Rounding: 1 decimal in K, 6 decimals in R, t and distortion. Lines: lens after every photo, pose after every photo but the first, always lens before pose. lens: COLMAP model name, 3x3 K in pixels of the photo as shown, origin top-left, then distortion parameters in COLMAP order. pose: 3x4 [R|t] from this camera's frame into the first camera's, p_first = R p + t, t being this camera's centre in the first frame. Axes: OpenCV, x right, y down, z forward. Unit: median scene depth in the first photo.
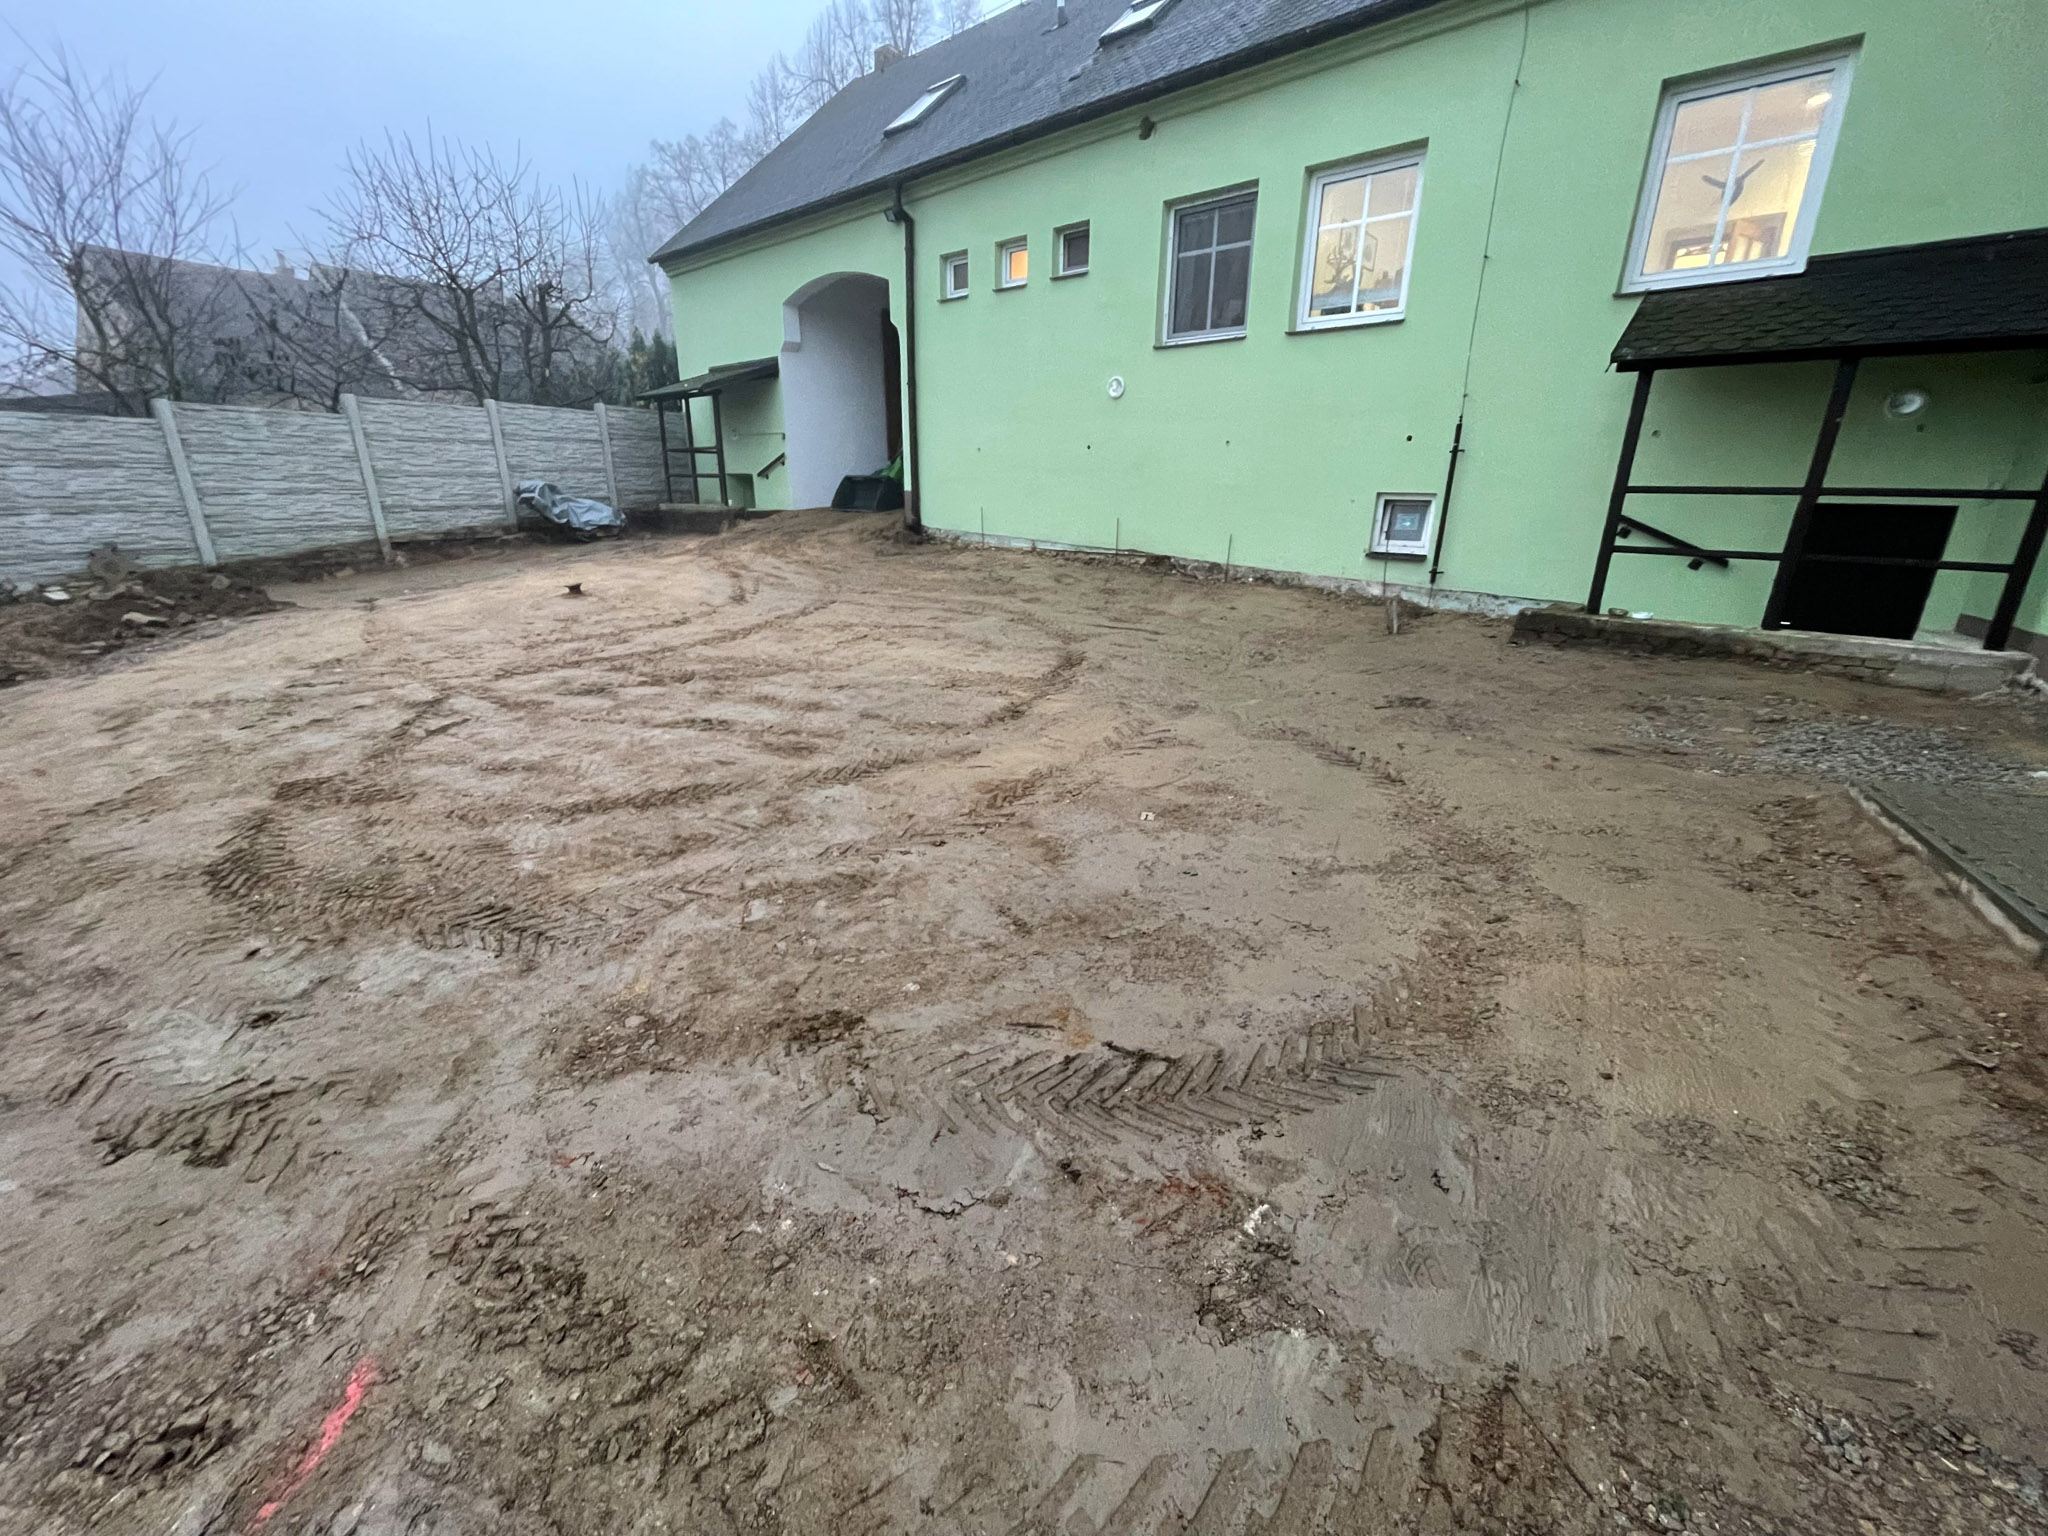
lens RADIAL K [[831.5, 0, 1011.6], [0, 831.5, 764.4], [0, 0, 1]] dist [-0.009681, 0.006042]
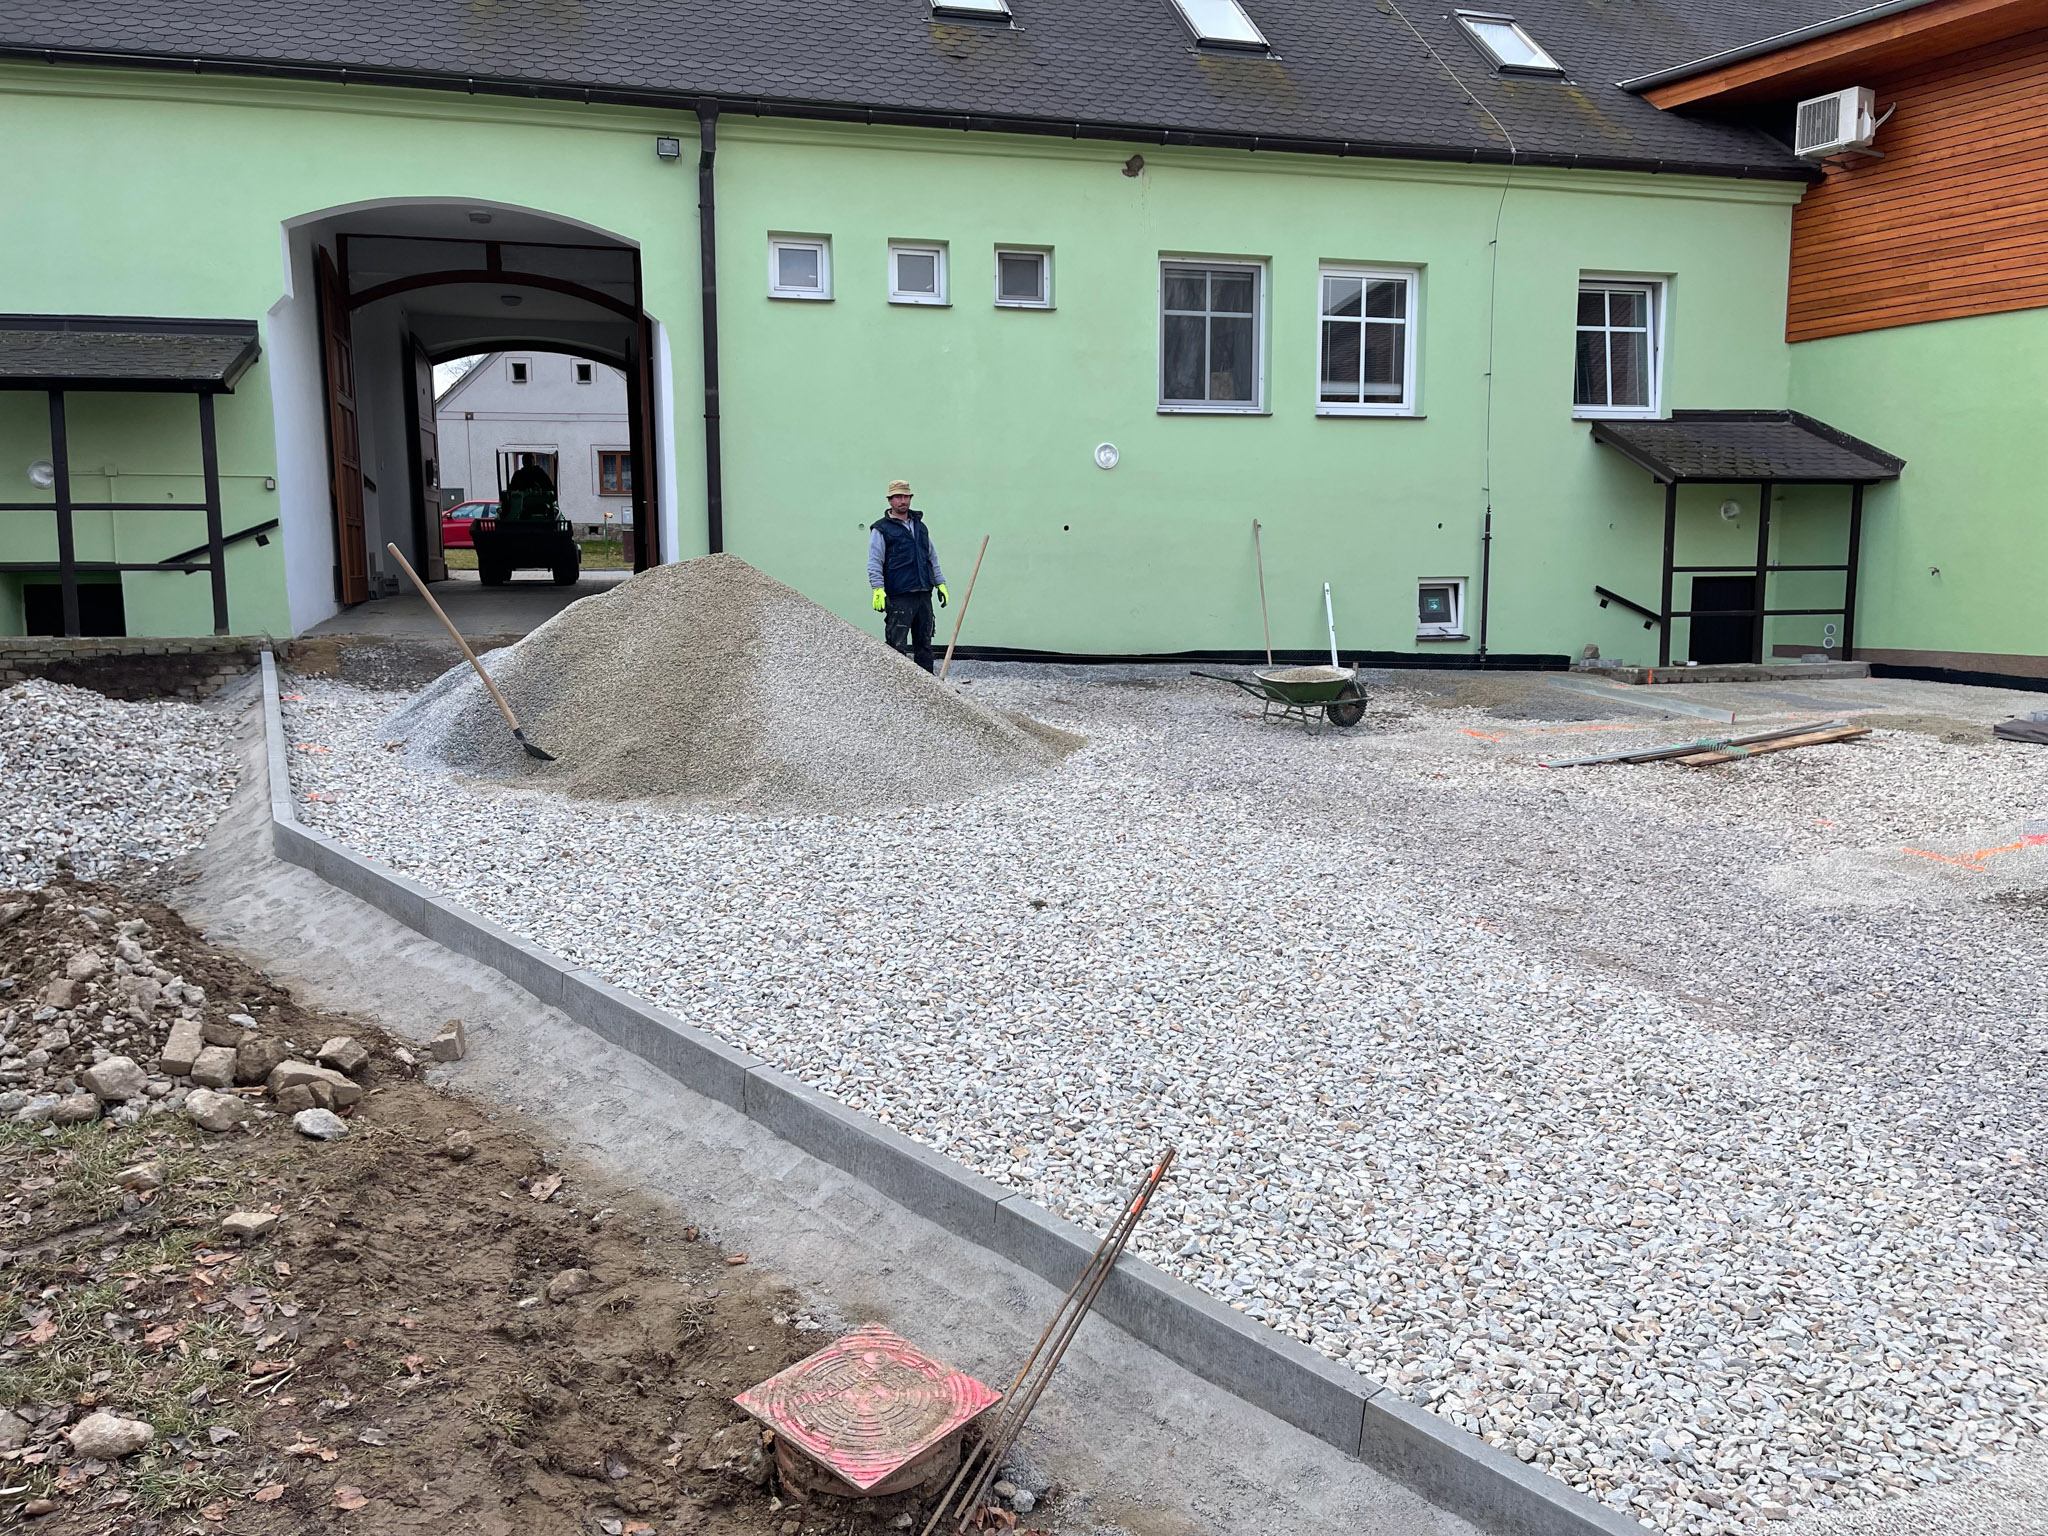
lens RADIAL K [[1521.4, 0, 1035.9], [0, 1521.4, 767.6], [0, 0, 1]] dist [0.075849, -0.111326]
pose [[0.538780, -0.116490, 0.834354, -1.091024], [0.283281, 0.957774, -0.049206, -0.121305], [-0.793390, 0.262867, 0.549029, 0.340161]]
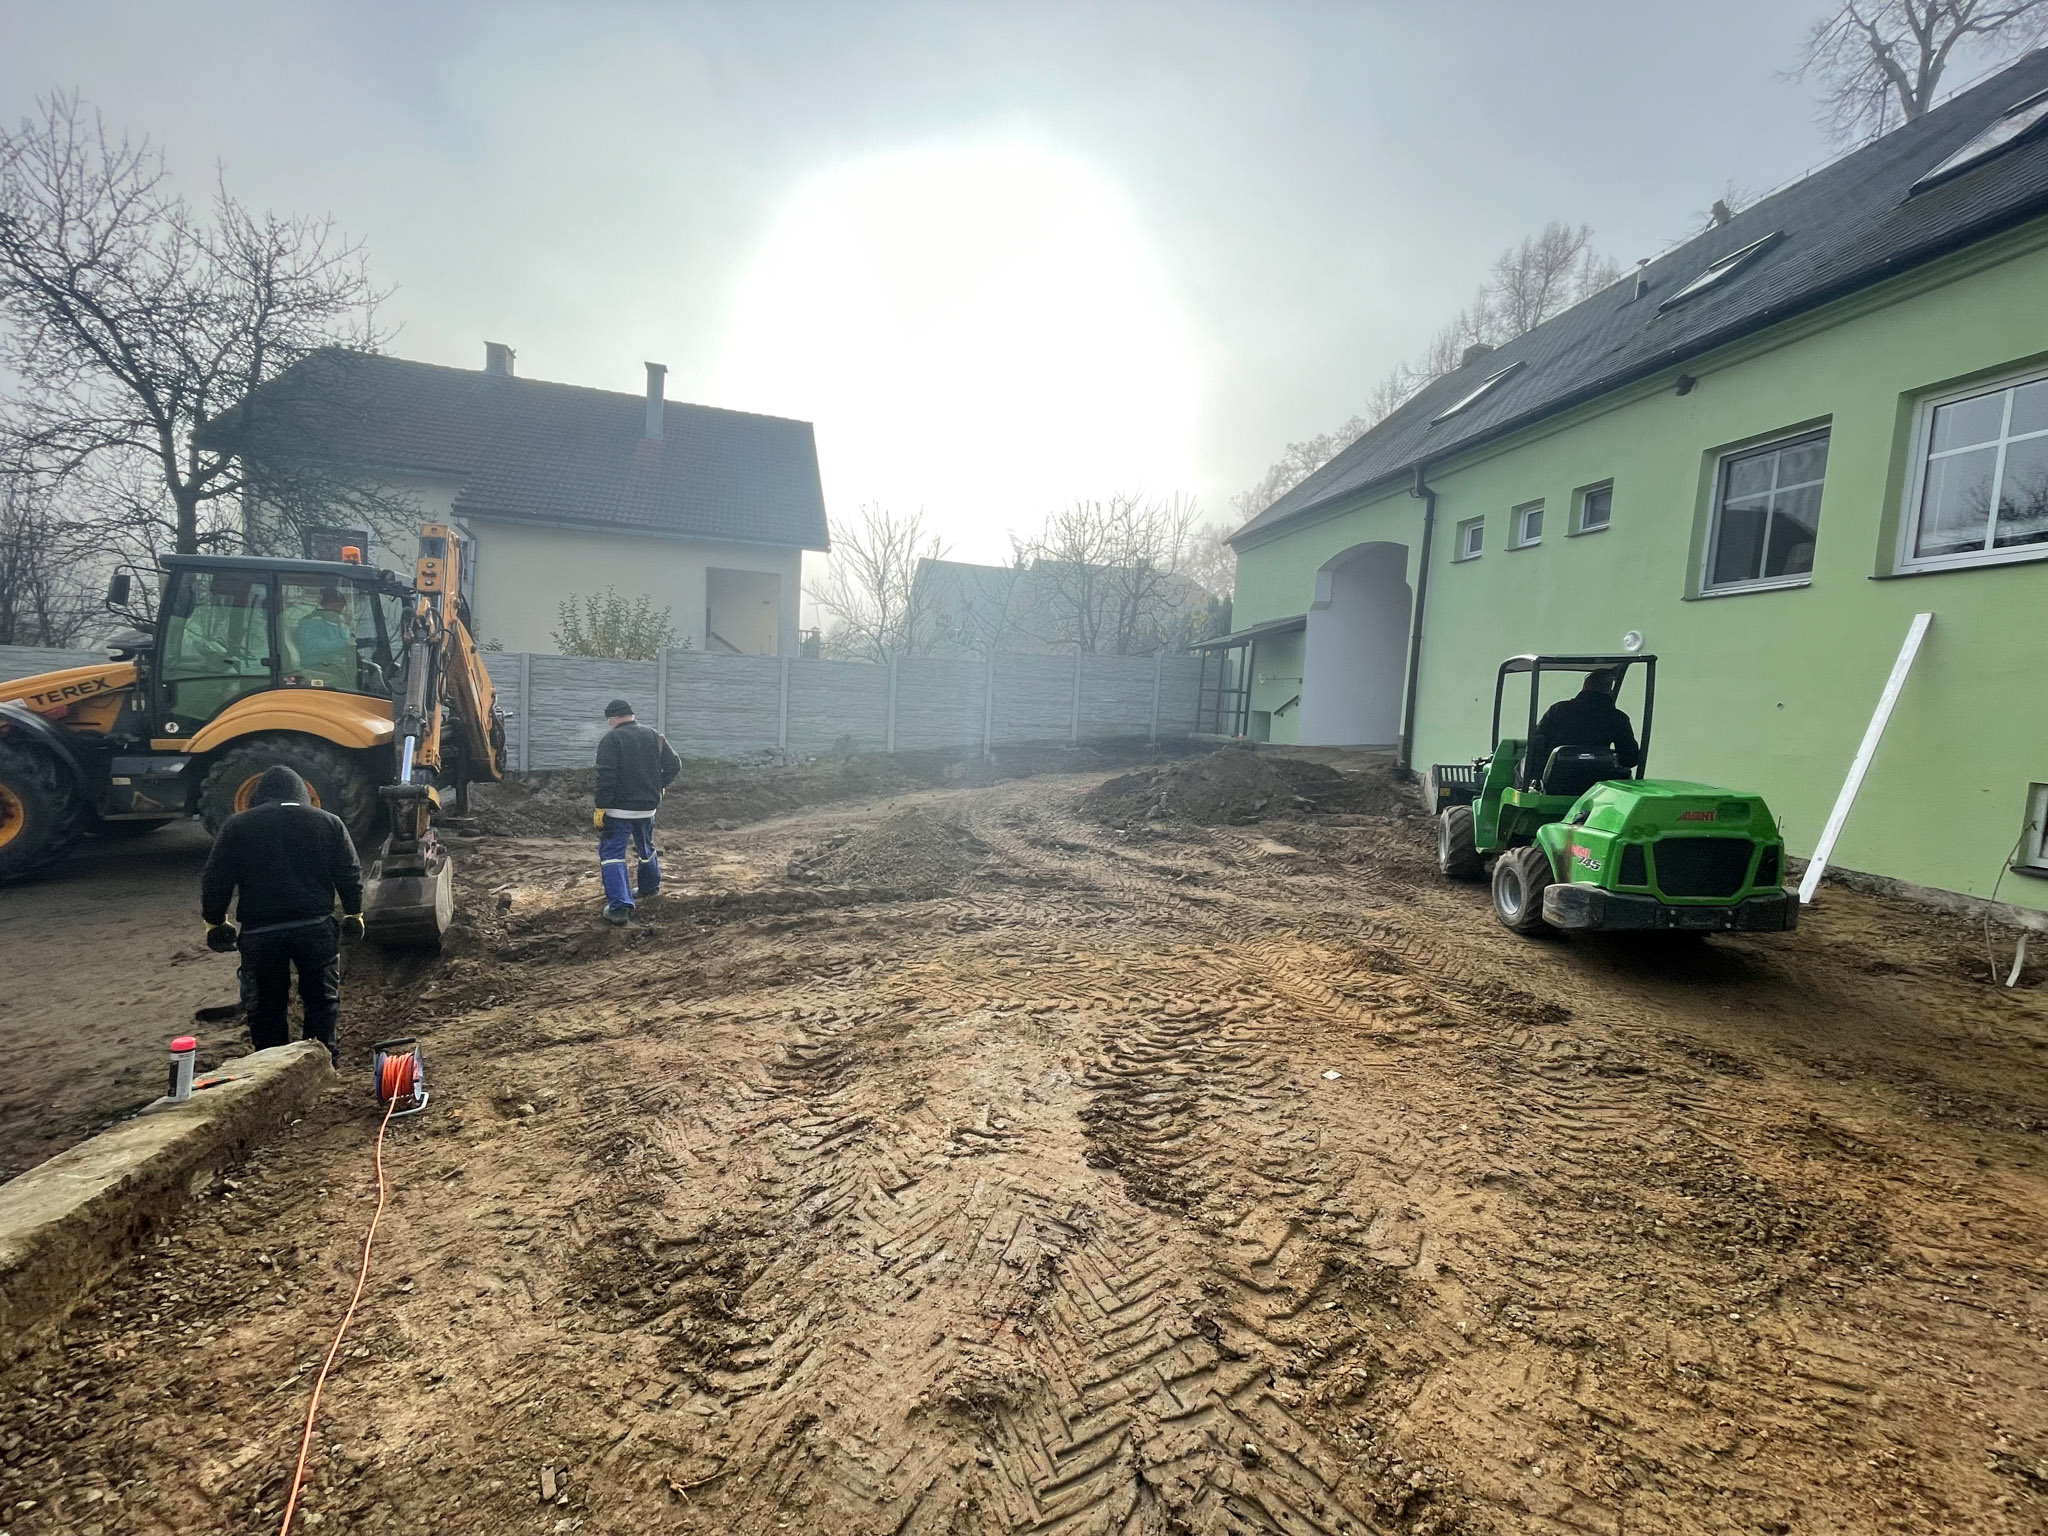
lens RADIAL K [[824.3, 0, 1019.2], [0, 824.3, 757.5], [0, 0, 1]] dist [0.016676, -0.004595]
pose [[0.776502, 0.080893, -0.624900, 0.175948], [-0.245970, 0.951958, -0.182413, -0.009451], [0.580123, 0.295351, 0.759095, -0.022823]]
